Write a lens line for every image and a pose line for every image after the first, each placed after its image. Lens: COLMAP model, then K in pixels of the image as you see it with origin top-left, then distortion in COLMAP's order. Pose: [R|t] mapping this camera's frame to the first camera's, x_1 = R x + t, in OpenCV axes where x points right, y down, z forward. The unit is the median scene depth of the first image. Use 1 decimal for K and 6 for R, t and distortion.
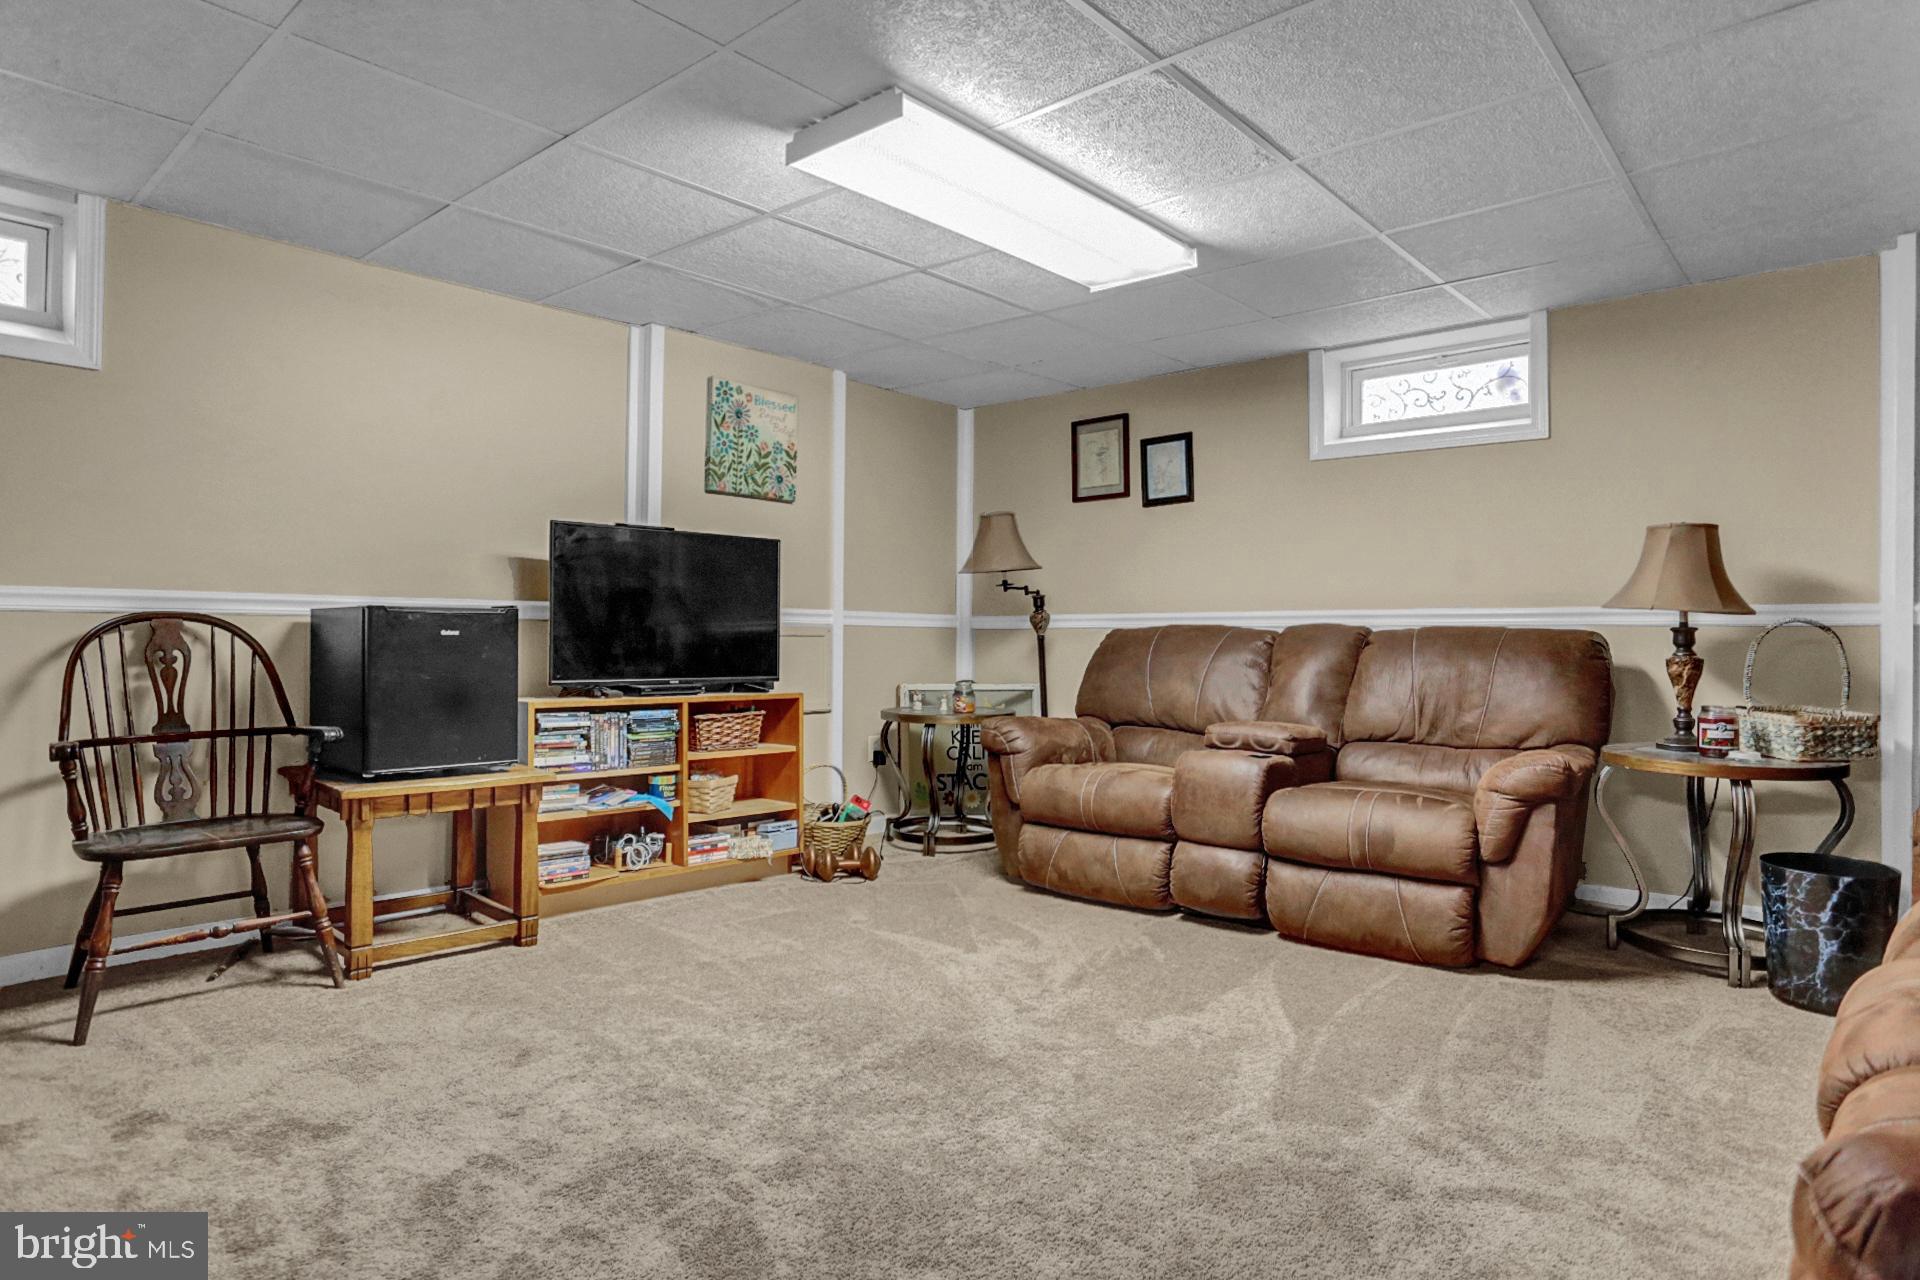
lens RADIAL K [[1092.1, 0, 949.0], [0, 1092.1, 610.4], [0, 0, 1]] dist [-0.075090, 0.043180]
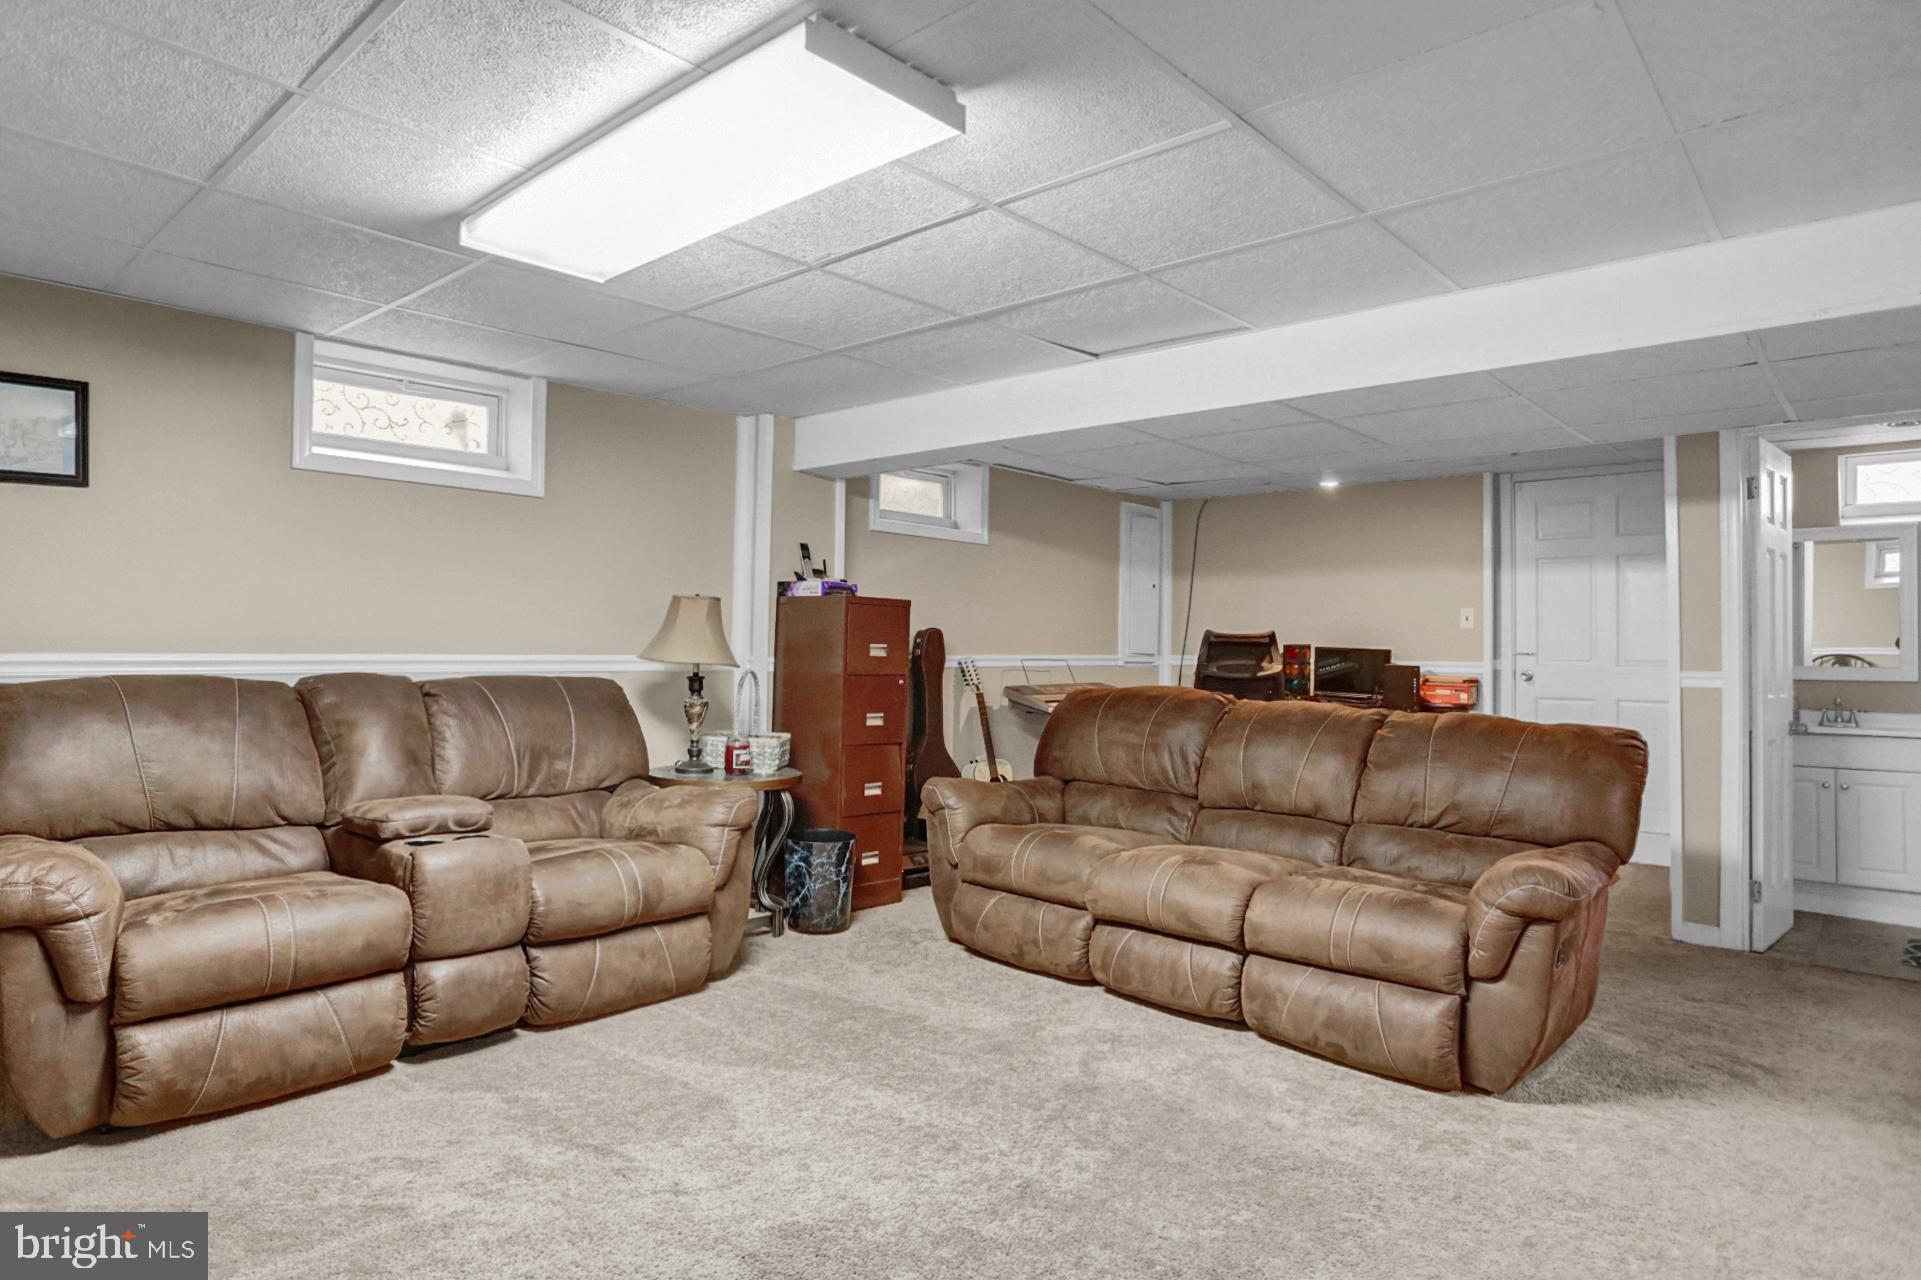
lens RADIAL K [[1092.7, 0, 949.5], [0, 1092.7, 610.4], [0, 0, 1]] dist [-0.075090, 0.043180]
pose [[0.010265, 0.029521, 0.999511, -0.596477], [-0.035537, 0.998943, -0.029140, -0.035016], [-0.999316, -0.035220, 0.011303, 0.657743]]
